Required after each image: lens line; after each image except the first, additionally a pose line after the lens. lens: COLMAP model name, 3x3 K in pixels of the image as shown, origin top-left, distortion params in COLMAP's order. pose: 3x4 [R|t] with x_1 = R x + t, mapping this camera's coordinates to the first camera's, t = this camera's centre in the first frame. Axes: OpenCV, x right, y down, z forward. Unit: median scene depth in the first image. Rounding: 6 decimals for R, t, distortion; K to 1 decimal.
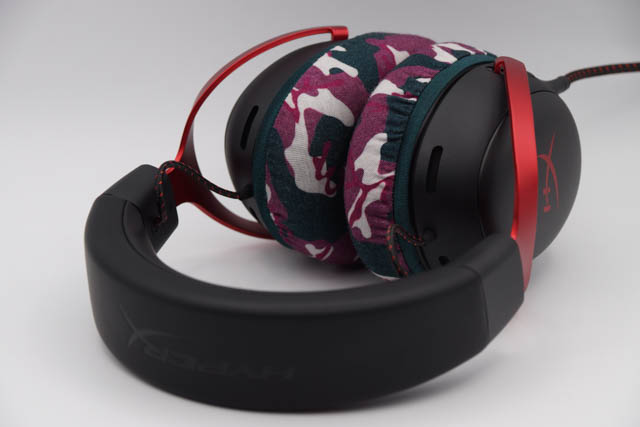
lens RADIAL K [[1903.0, 0, 317.3], [0, 1903.0, 212.8], [0, 0, 1]] dist [-0.057445, 0.000000]
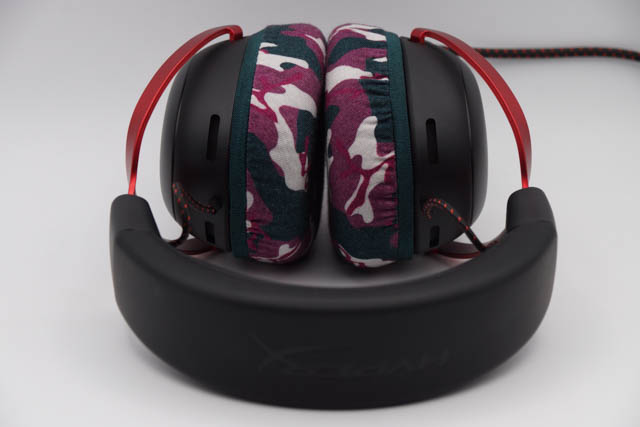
lens RADIAL K [[1903.0, 0, 319.6], [0, 1903.0, 213.2], [0, 0, 1]] dist [-0.057445, 0.000000]
pose [[0.866011, -0.190101, 0.462479, -0.455795], [0.190552, 0.980587, 0.046251, -0.042691], [-0.462293, 0.048073, 0.885423, 0.122525]]
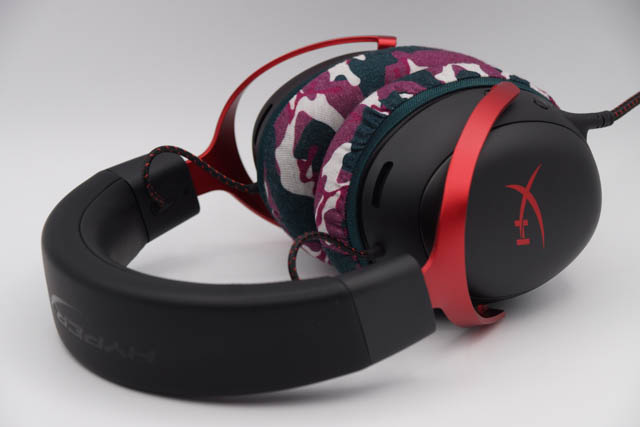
lens RADIAL K [[1903.0, 0, 320.7], [0, 1903.0, 215.1], [0, 0, 1]] dist [-0.057445, 0.000000]
pose [[0.914741, 0.131992, -0.381874, 0.402853], [-0.132370, 0.990875, 0.025409, -0.027201], [0.381743, 0.027306, 0.923865, 0.064257]]
